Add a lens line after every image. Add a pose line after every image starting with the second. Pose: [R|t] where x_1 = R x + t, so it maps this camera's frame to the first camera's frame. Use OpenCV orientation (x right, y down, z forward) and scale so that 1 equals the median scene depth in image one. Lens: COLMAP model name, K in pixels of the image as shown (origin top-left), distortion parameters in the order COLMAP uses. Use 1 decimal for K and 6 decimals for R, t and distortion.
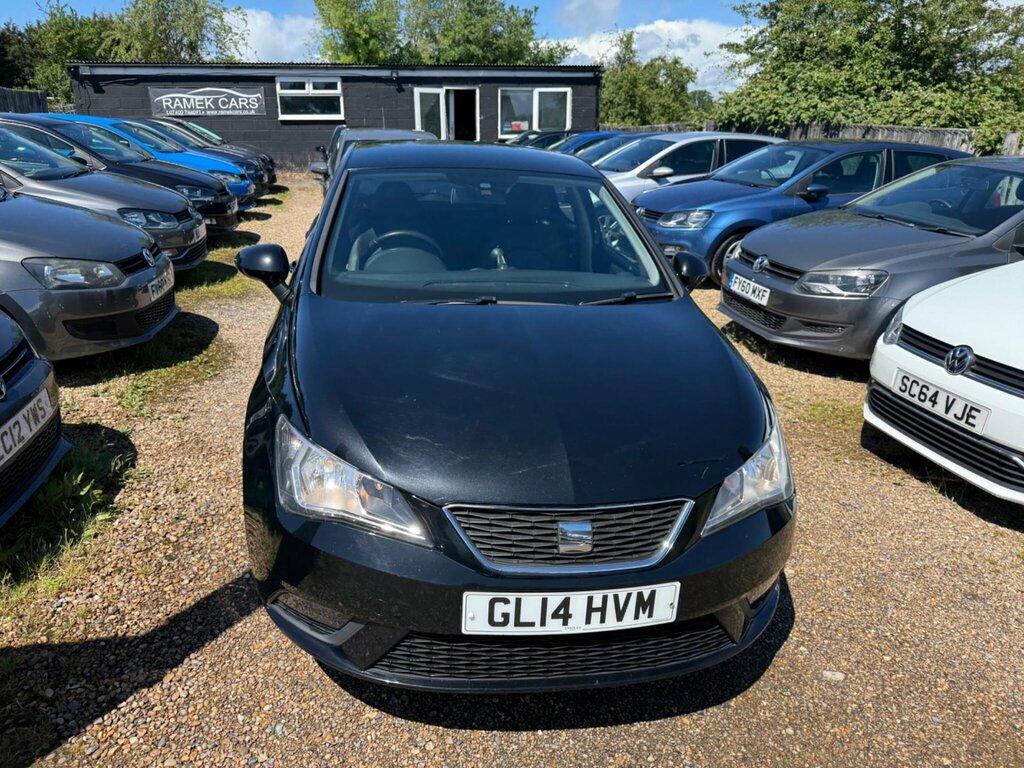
lens RADIAL K [[731.4, 0, 490.2], [0, 731.4, 376.6], [0, 0, 1]] dist [0.009121, -0.014199]
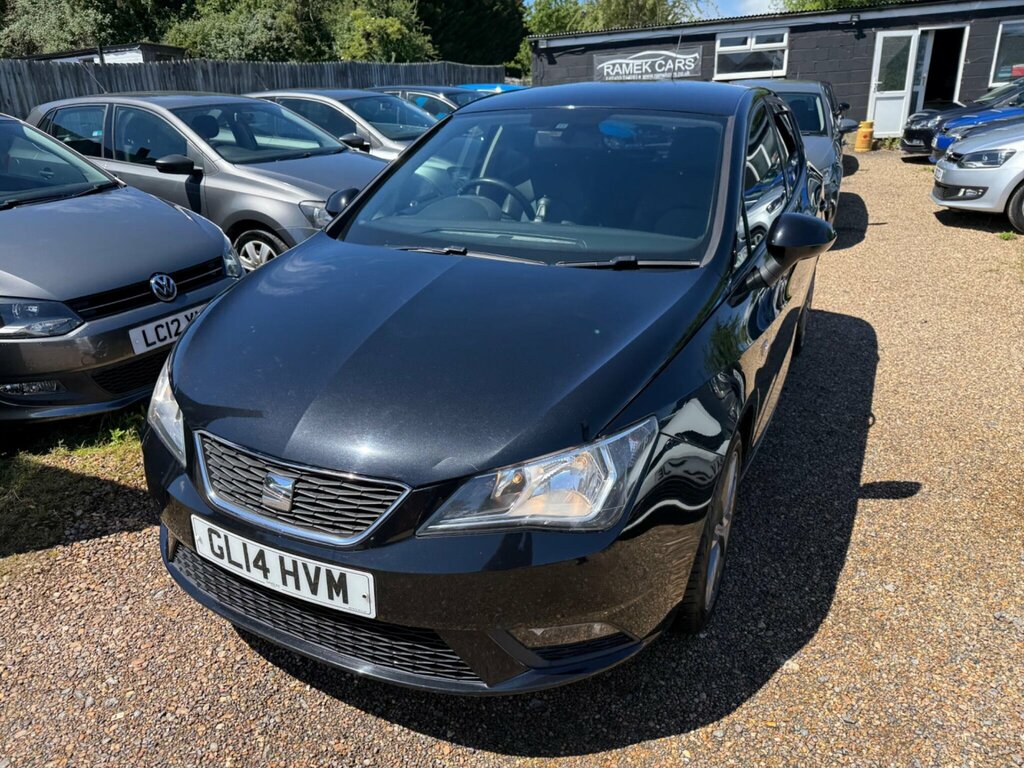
lens RADIAL K [[732.9, 0, 482.8], [0, 732.9, 395.0], [0, 0, 1]] dist [0.014849, -0.020258]
pose [[0.803163, 0.184116, -0.566595, 0.309085], [-0.149189, 0.982902, 0.107917, -0.015901], [0.576777, -0.002146, 0.816899, 0.140356]]
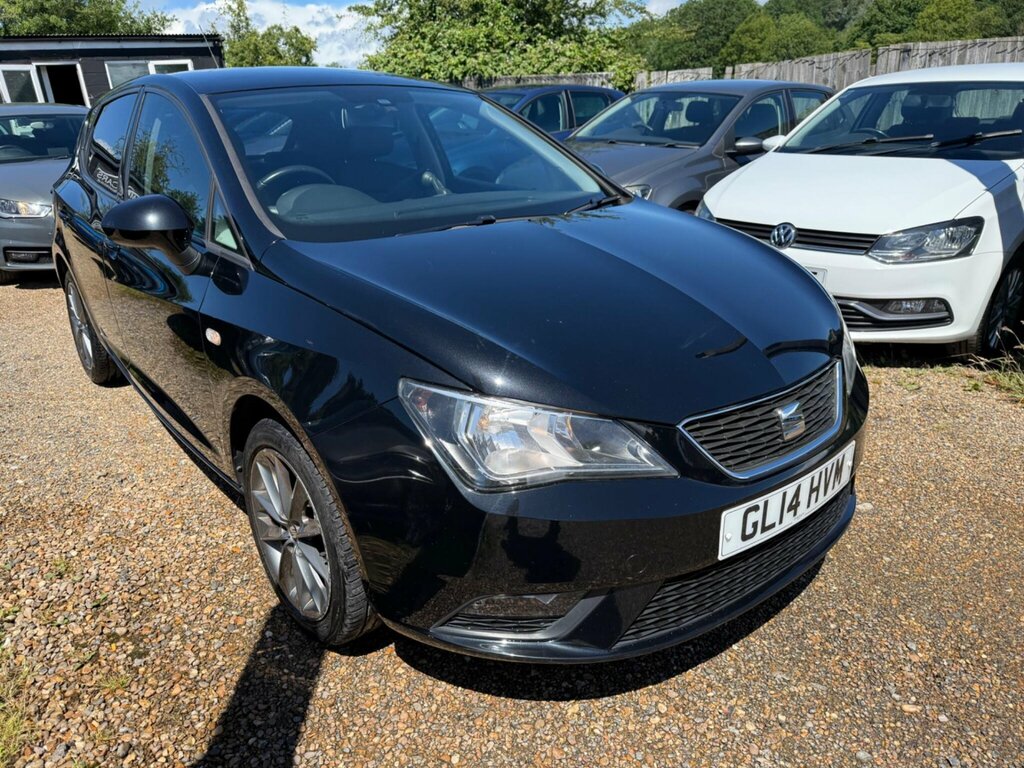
lens RADIAL K [[721.8, 0, 491.7], [0, 721.8, 396.0], [0, 0, 1]] dist [0.009537, -0.015854]
pose [[0.866263, -0.237309, 0.439627, -0.222000], [0.215403, 0.971400, 0.099916, 0.006528], [-0.450765, 0.008144, 0.892606, 0.131435]]
